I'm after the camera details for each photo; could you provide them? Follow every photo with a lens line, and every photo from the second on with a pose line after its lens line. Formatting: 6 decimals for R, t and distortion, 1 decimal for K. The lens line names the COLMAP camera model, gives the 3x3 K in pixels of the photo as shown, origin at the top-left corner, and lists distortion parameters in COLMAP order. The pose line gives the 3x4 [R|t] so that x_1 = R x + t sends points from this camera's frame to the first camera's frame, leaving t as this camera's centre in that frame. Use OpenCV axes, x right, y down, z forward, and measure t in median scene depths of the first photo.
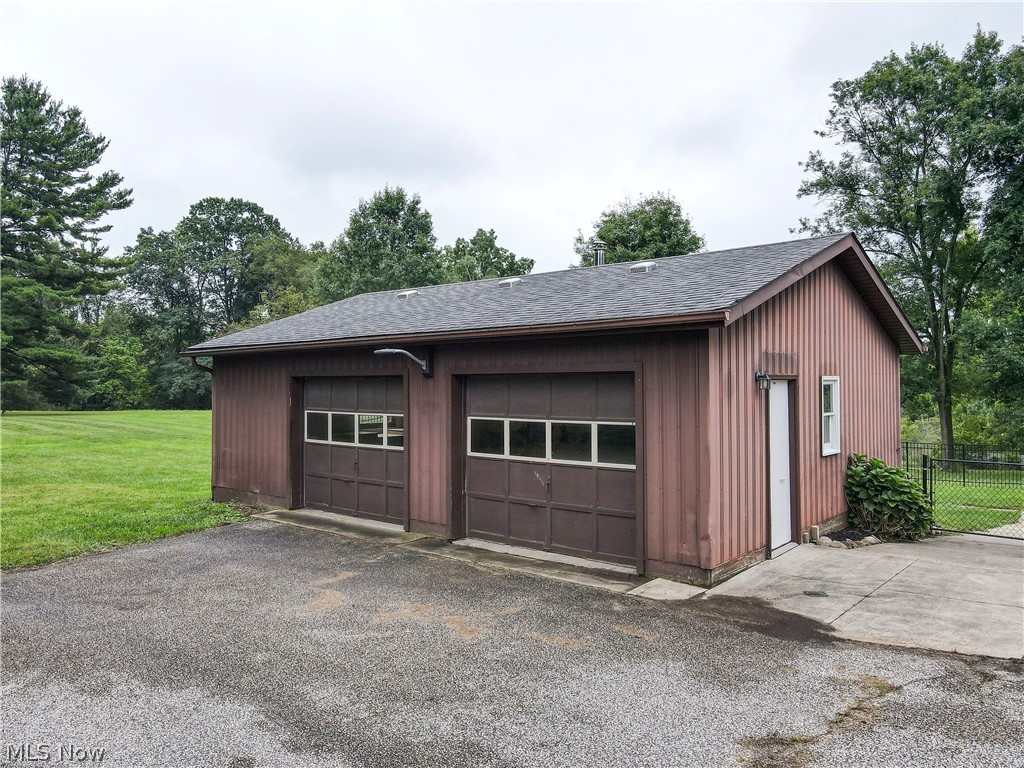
lens RADIAL K [[749.4, 0, 512.0], [0, 749.4, 384.0], [0, 0, 1]] dist [0.013729, -0.005801]
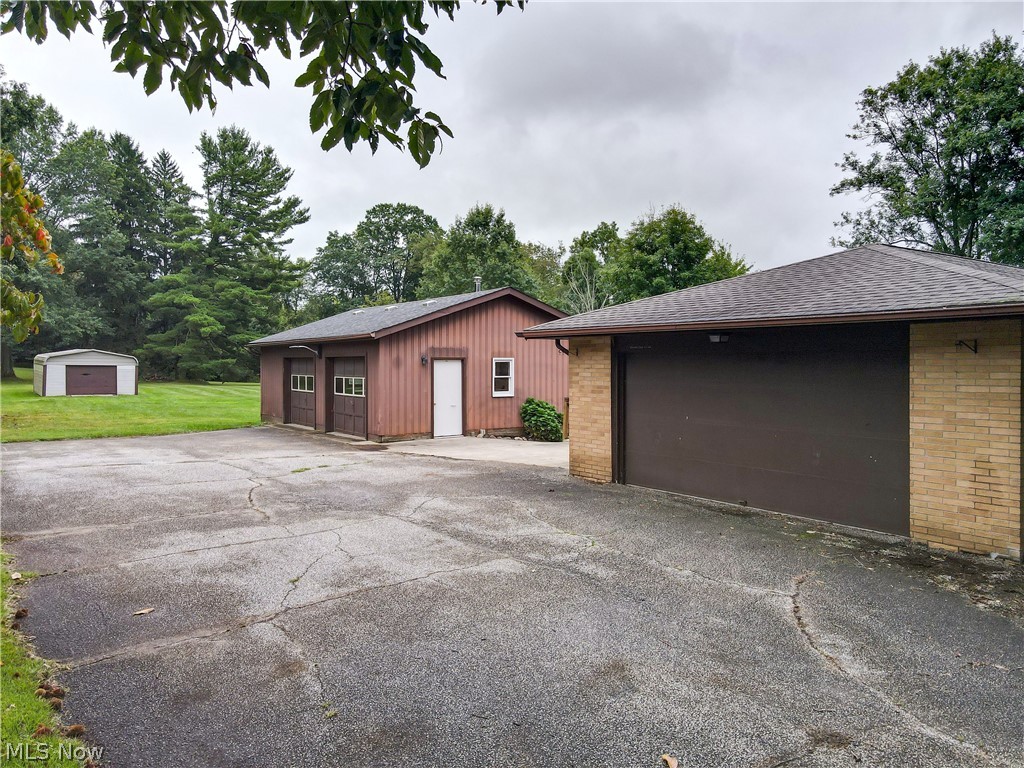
lens RADIAL K [[750.6, 0, 507.5], [0, 750.6, 378.1], [0, 0, 1]] dist [-0.005559, 0.039682]
pose [[0.967259, 0.007947, -0.253667, 0.242546], [-0.002760, 0.999780, 0.020799, 0.000088], [0.253777, -0.019418, 0.967068, -0.245567]]
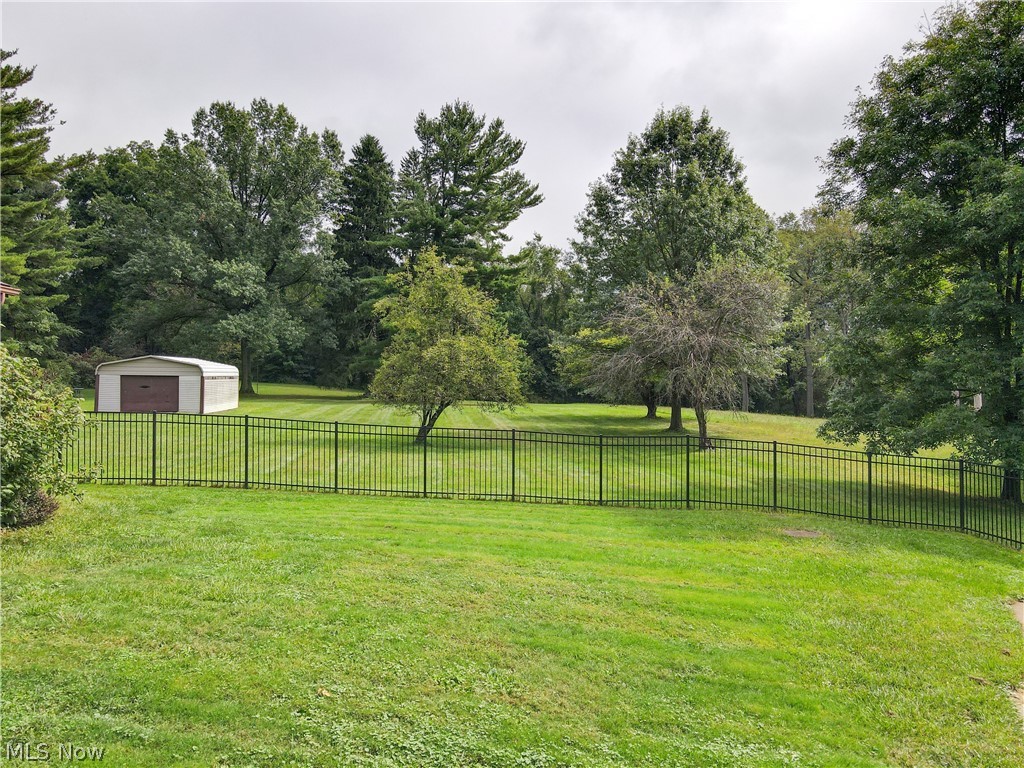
lens RADIAL K [[750.6, 0, 507.5], [0, 750.6, 378.1], [0, 0, 1]] dist [-0.005559, 0.039682]
pose [[0.713490, -0.004274, -0.700652, 0.302520], [-0.002357, 0.999961, -0.008500, 0.018108], [0.700661, 0.007716, 0.713452, 0.432340]]
